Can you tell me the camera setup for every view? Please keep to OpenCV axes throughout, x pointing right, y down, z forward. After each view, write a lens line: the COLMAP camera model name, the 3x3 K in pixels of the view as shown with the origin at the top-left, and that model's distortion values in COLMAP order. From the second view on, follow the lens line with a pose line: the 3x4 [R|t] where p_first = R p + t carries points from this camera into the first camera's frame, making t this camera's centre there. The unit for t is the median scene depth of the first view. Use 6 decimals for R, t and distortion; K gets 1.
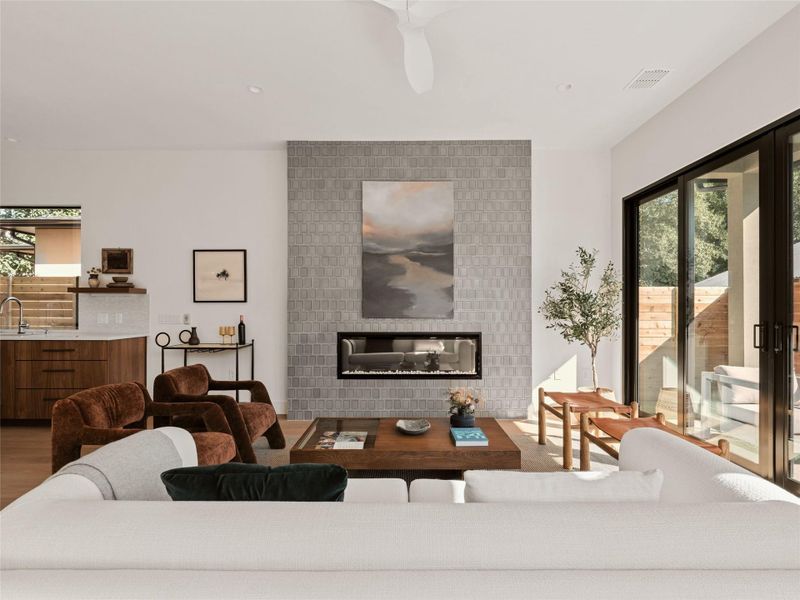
lens RADIAL K [[422.0, 0, 401.7], [0, 422.0, 308.7], [0, 0, 1]] dist [0.000964, -0.000160]
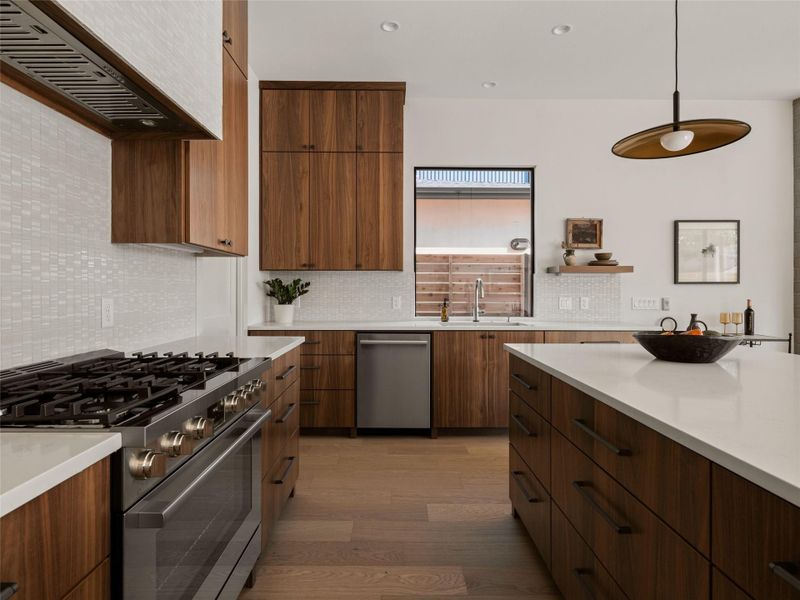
lens RADIAL K [[443.4, 0, 399.2], [0, 443.4, 294.6], [0, 0, 1]] dist [0.001840, -0.000423]
pose [[0.999966, -0.000629, 0.008192, -1.101327], [0.000537, 0.999938, 0.011132, -0.004037], [-0.008199, -0.011127, 0.999904, 0.139285]]
